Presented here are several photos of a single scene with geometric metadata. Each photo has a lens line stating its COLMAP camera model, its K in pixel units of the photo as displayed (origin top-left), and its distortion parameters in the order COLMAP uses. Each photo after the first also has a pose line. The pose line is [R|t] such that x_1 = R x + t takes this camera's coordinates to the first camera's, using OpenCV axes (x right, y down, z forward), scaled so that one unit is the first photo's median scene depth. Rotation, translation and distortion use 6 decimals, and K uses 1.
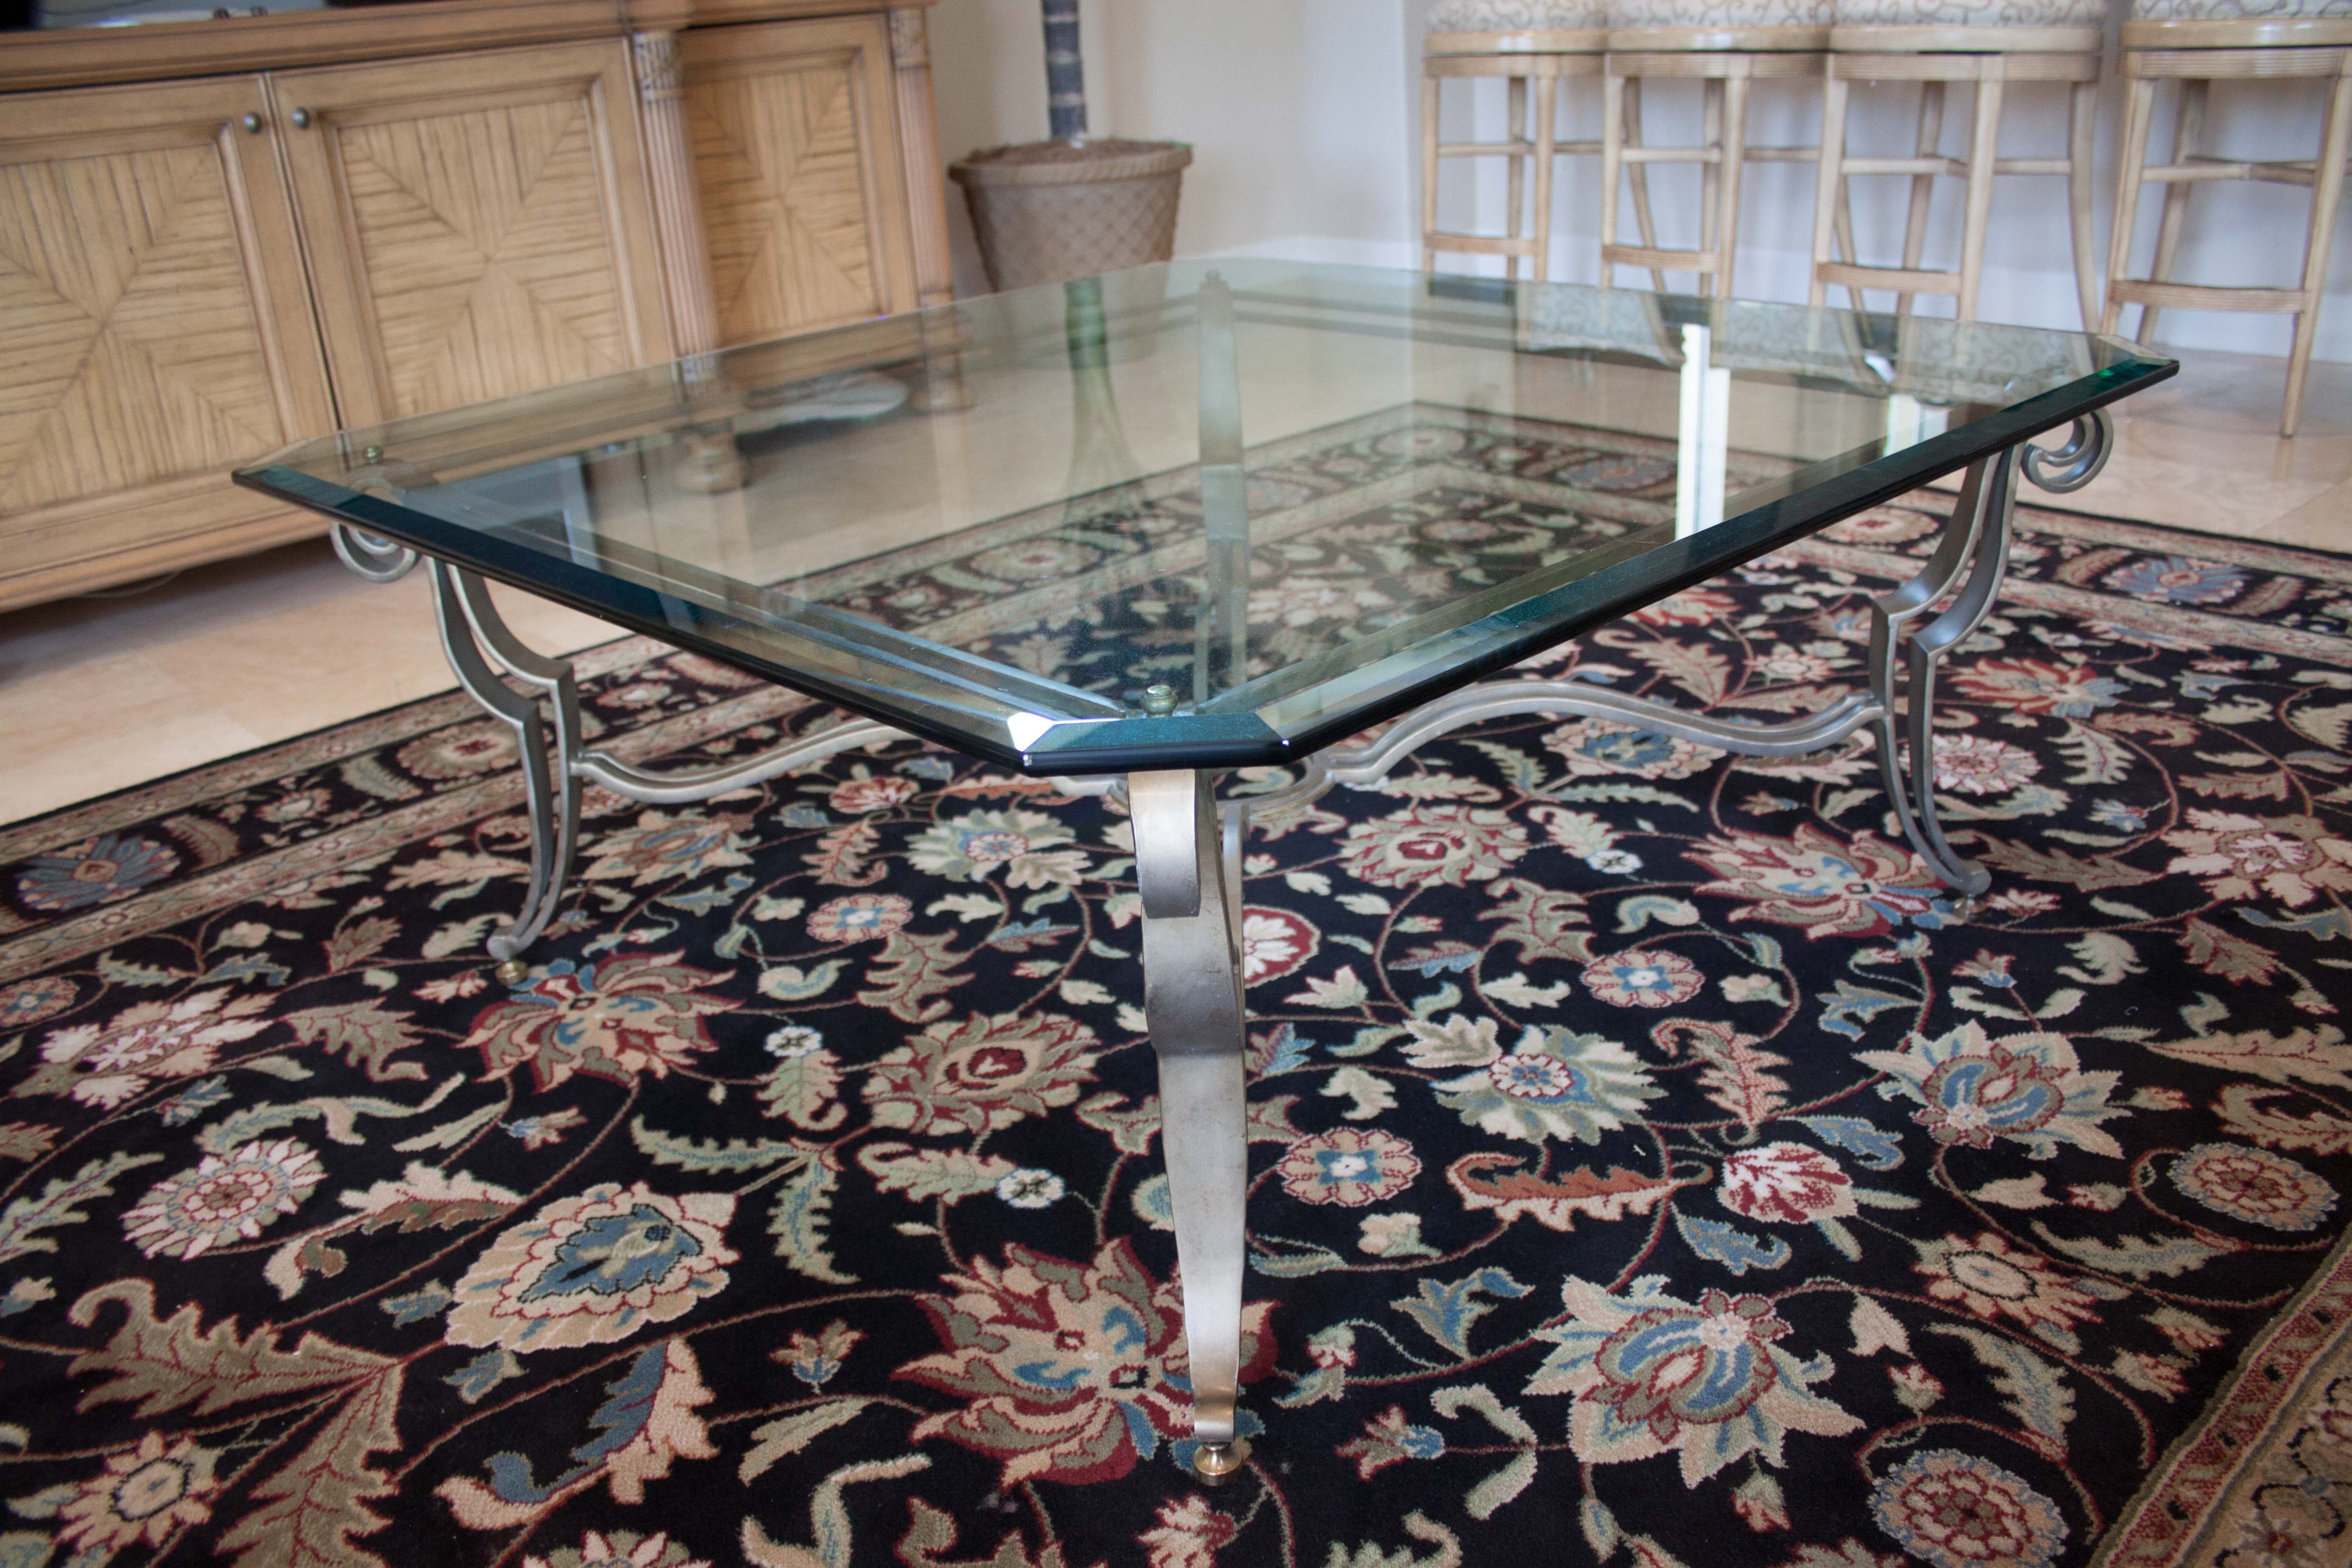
lens RADIAL K [[2027.2, 0, 1176.0], [0, 2027.2, 784.0], [0, 0, 1]] dist [-0.184533, 0.156275]
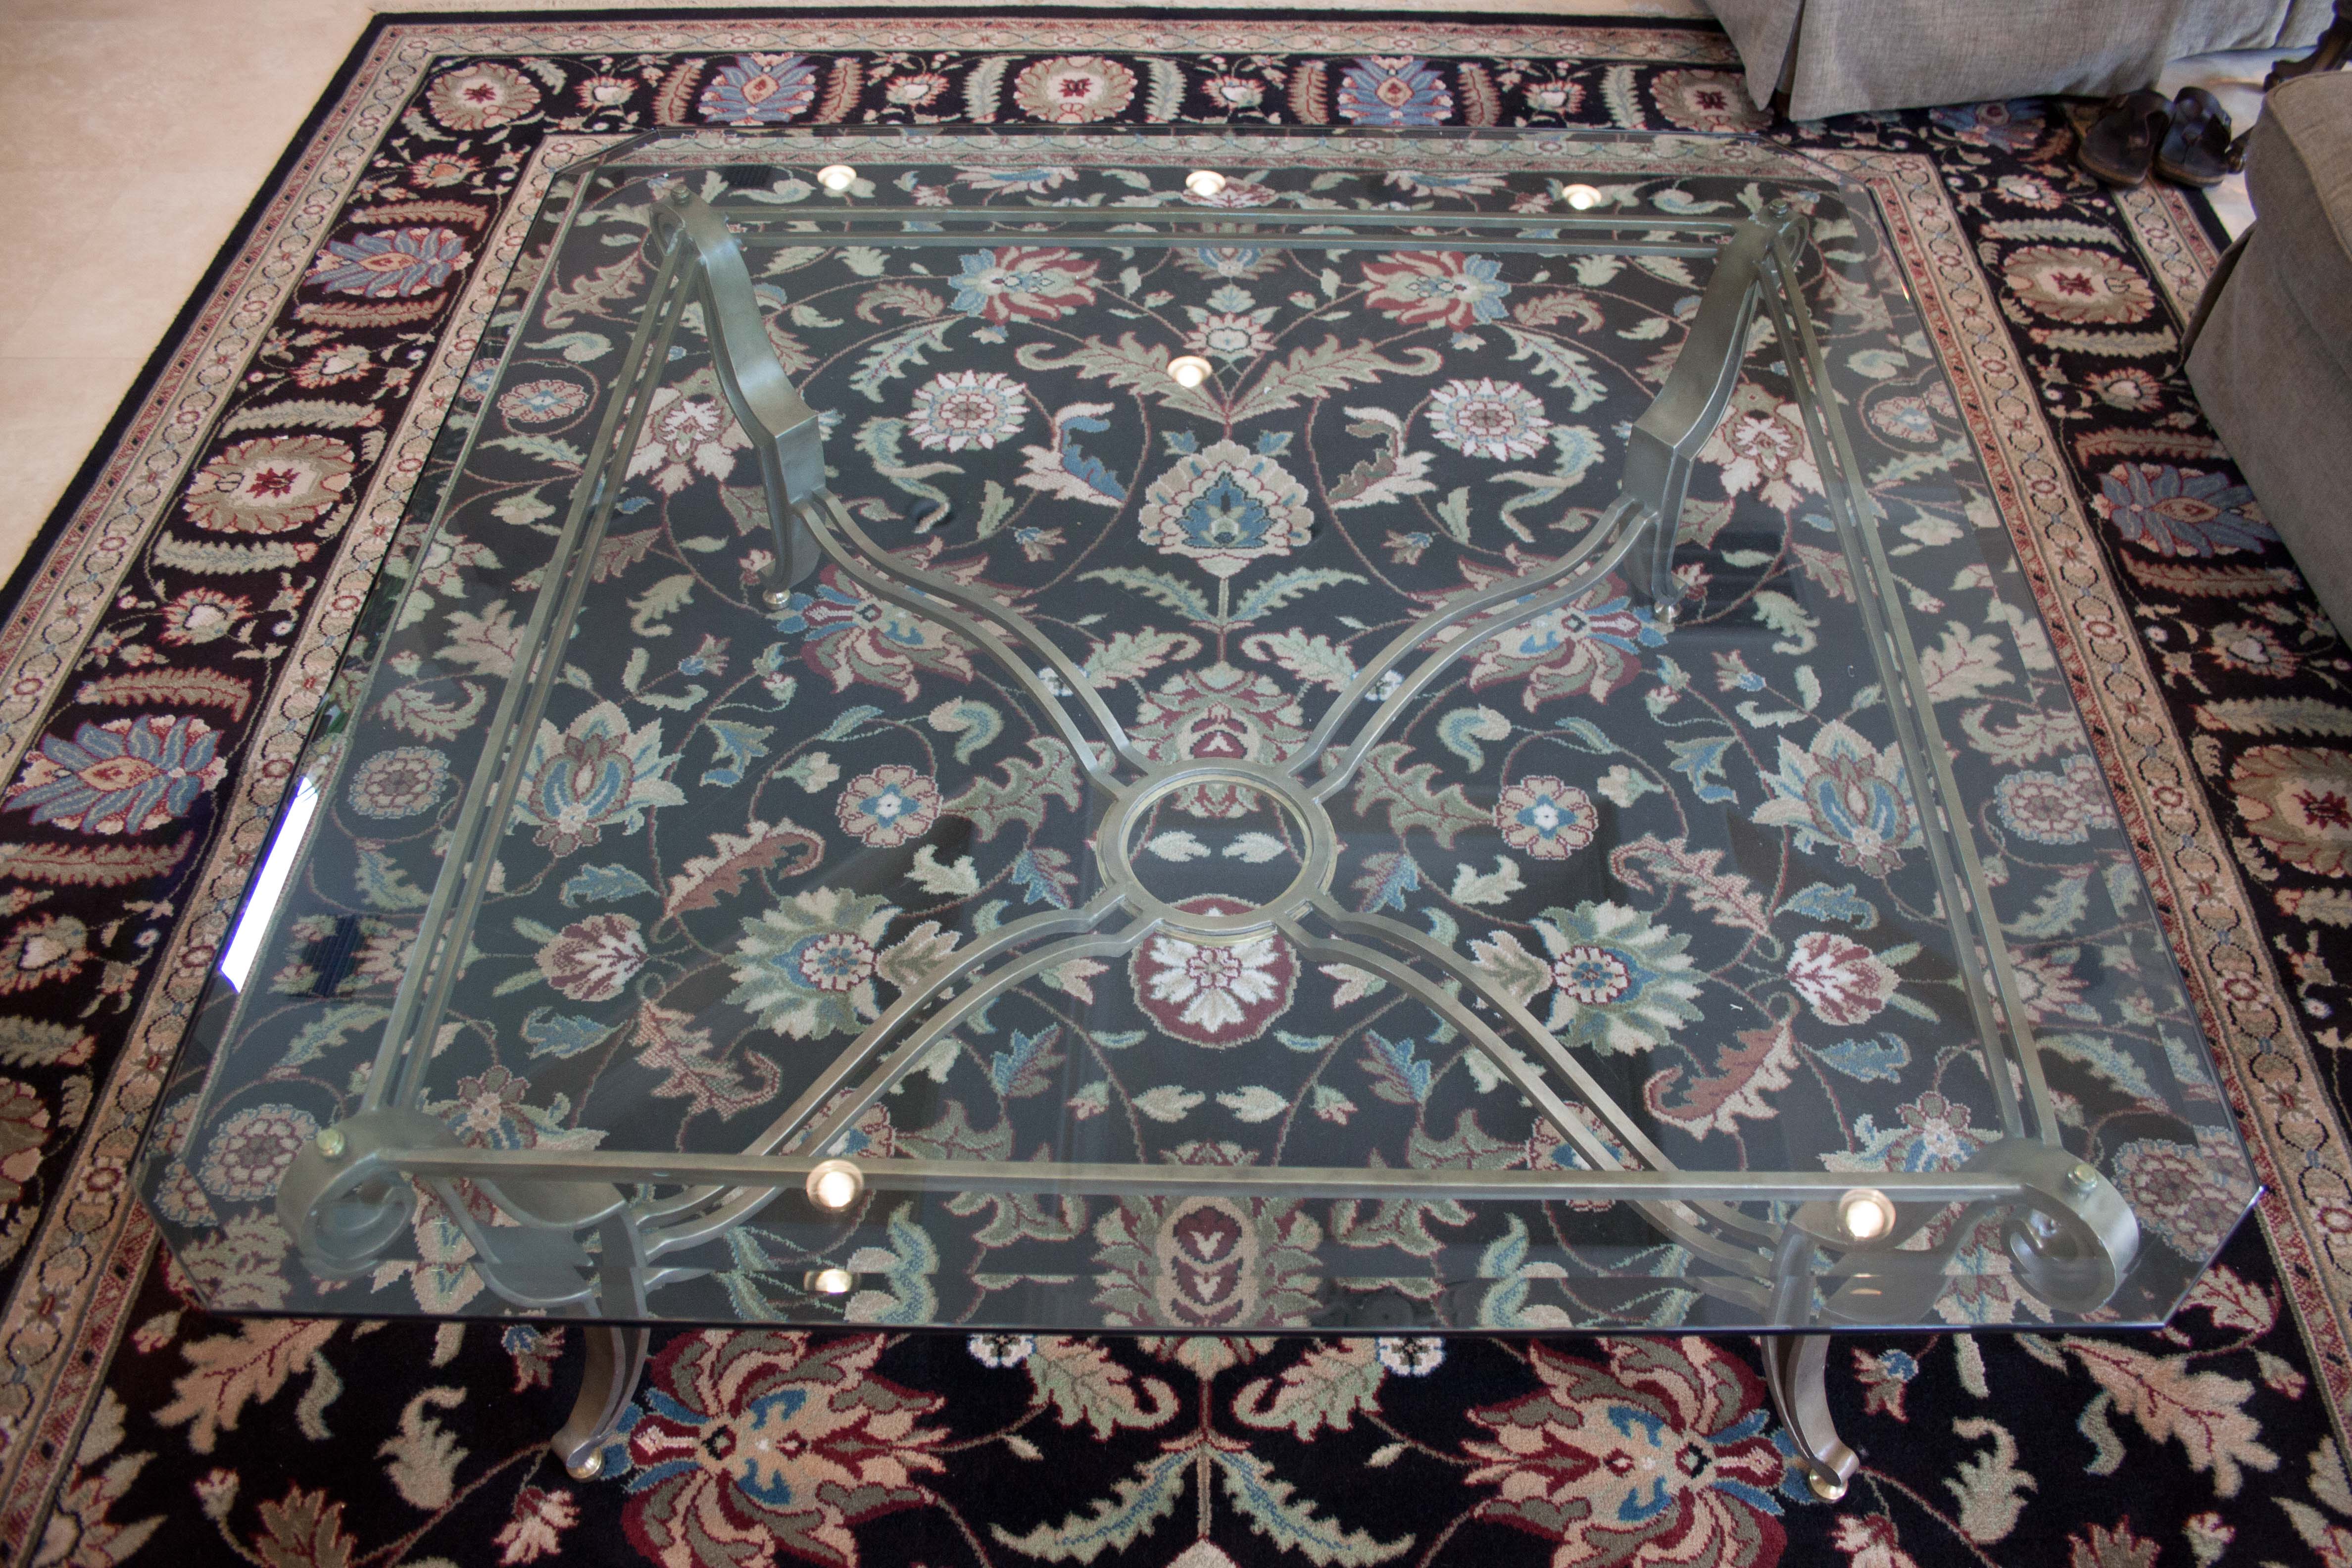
lens RADIAL K [[2027.2, 0, 1176.0], [0, 2027.2, 784.0], [0, 0, 1]] dist [-0.184533, 0.156275]
pose [[-0.709126, 0.570334, -0.414561, 0.443105], [-0.209278, 0.391211, 0.896190, -0.933216], [0.673308, 0.722270, -0.158059, 1.194974]]
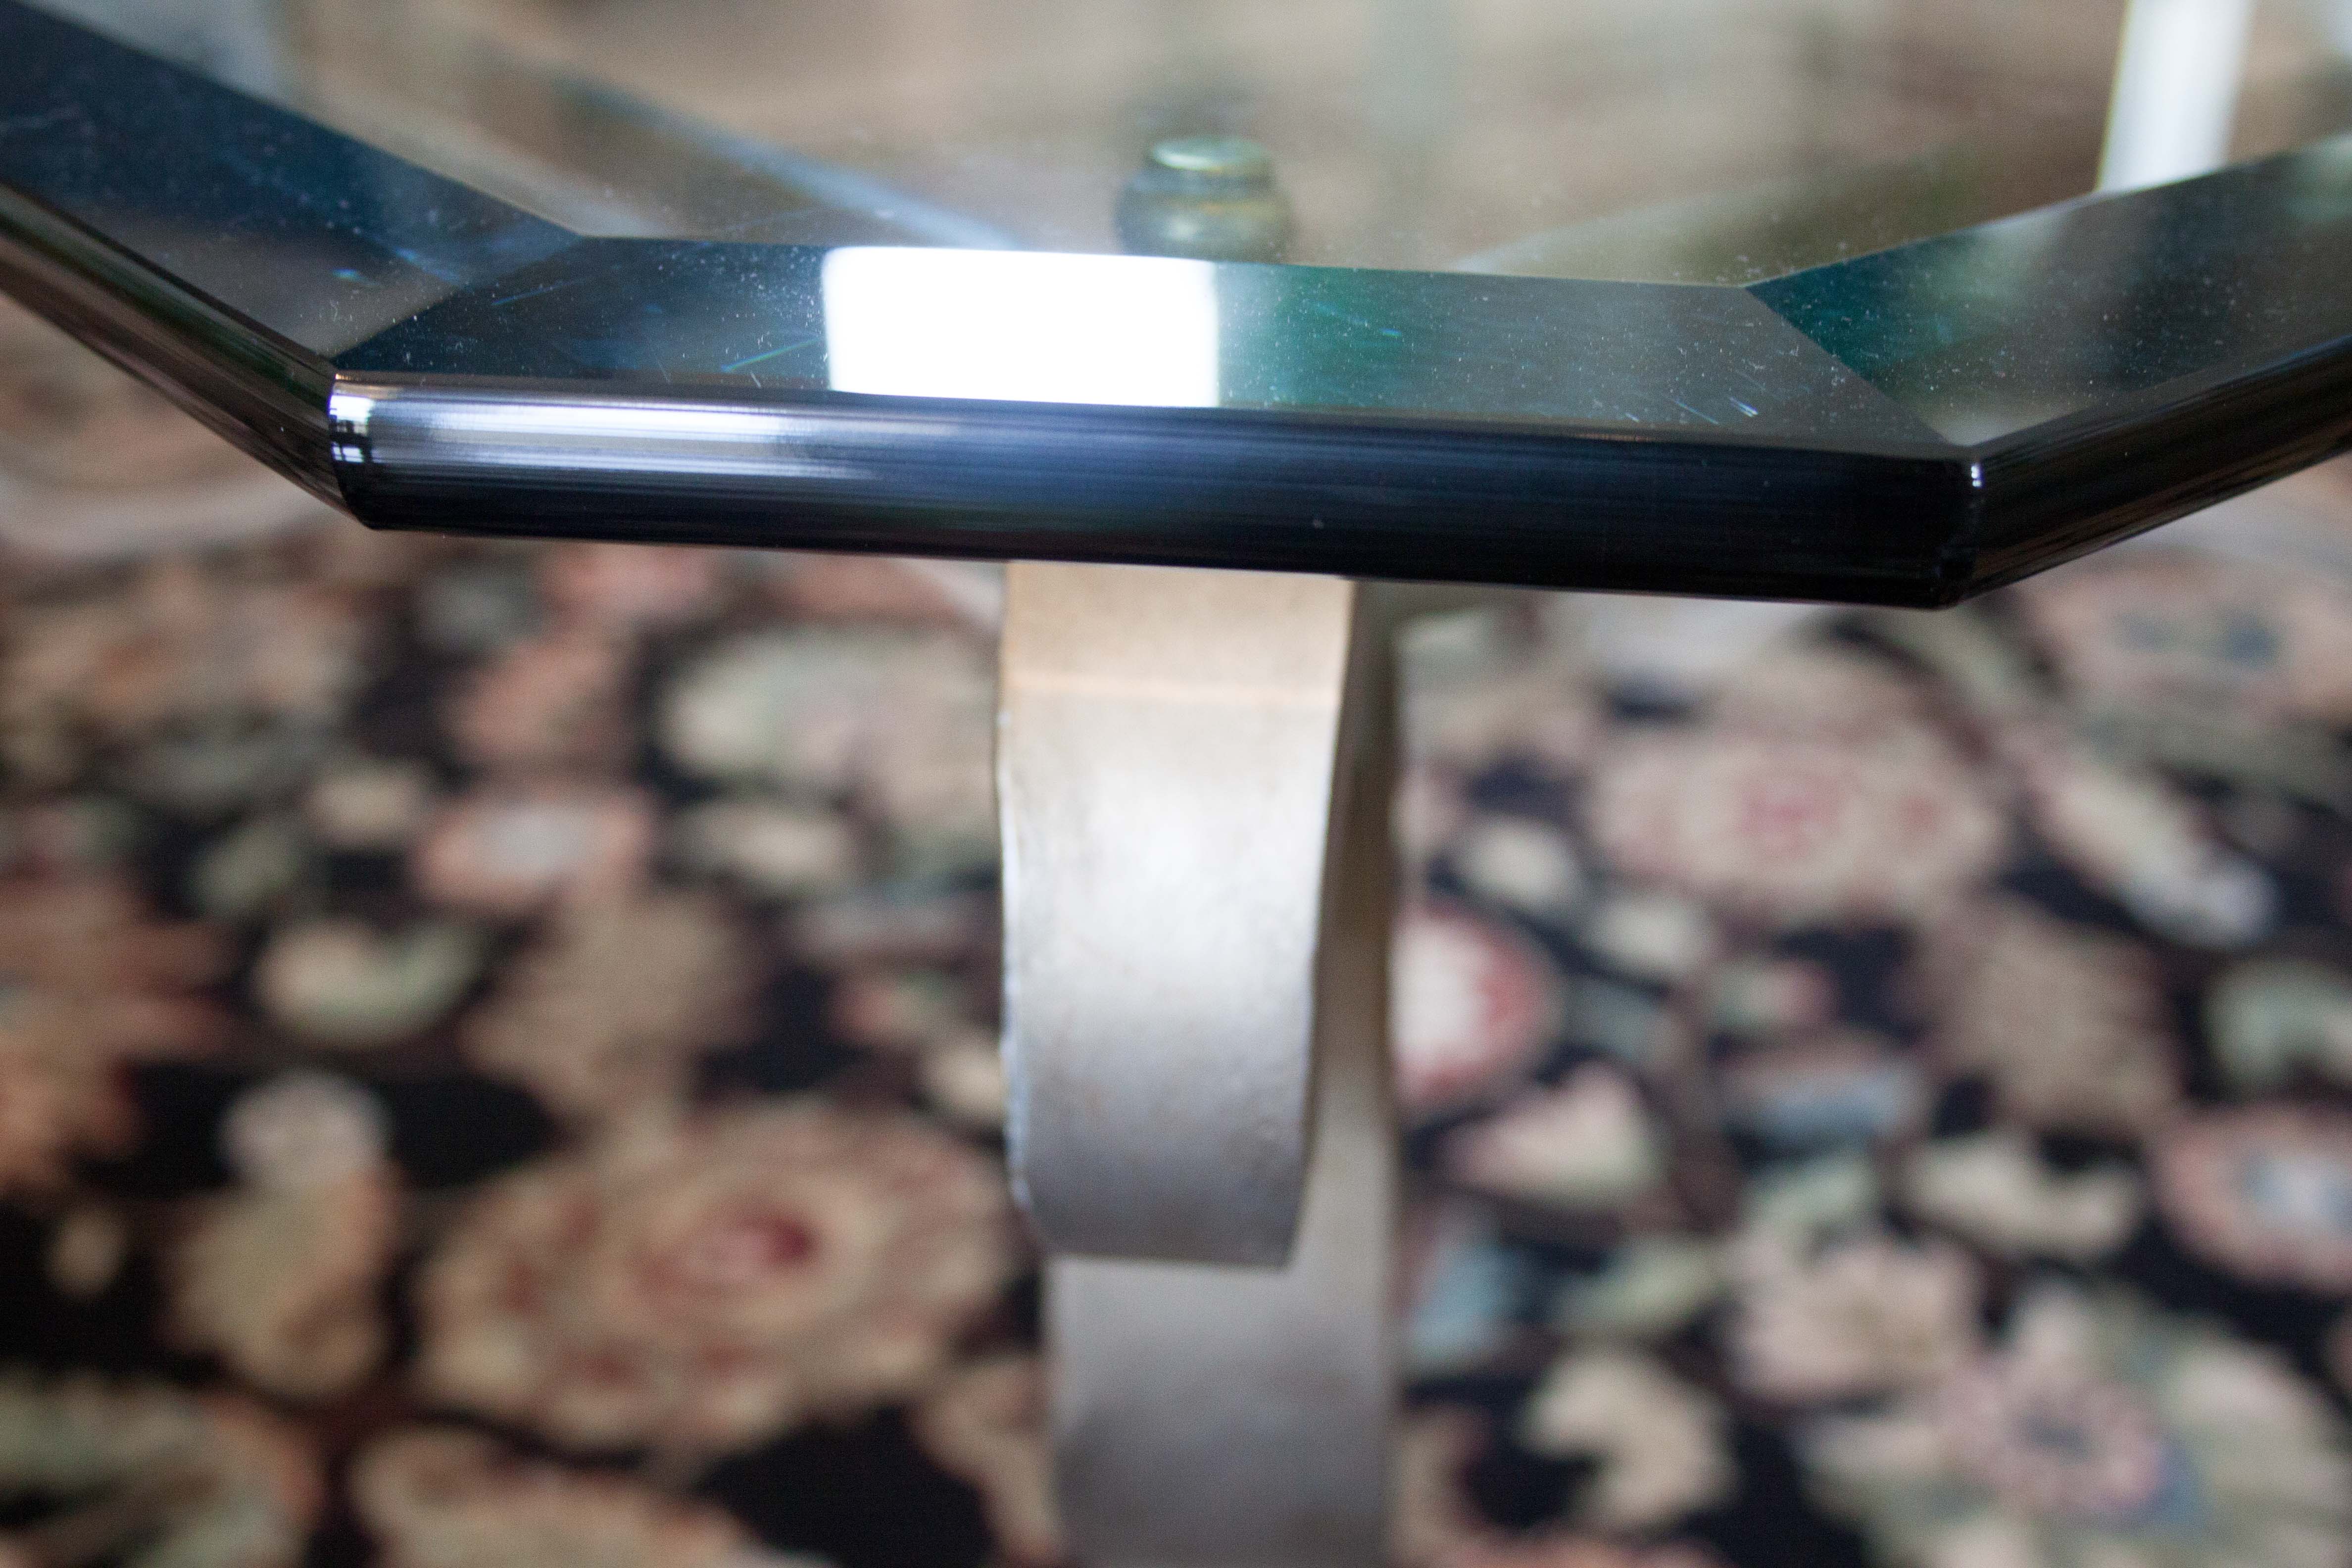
lens RADIAL K [[2825.7, 0, 1176.0], [0, 2825.7, 784.0], [0, 0, 1]] dist [-0.025012, -0.014928]
pose [[0.994366, 0.103363, -0.023508, 0.001023], [-0.101745, 0.992881, 0.061934, -0.001725], [0.029742, -0.059193, 0.997803, 0.425752]]
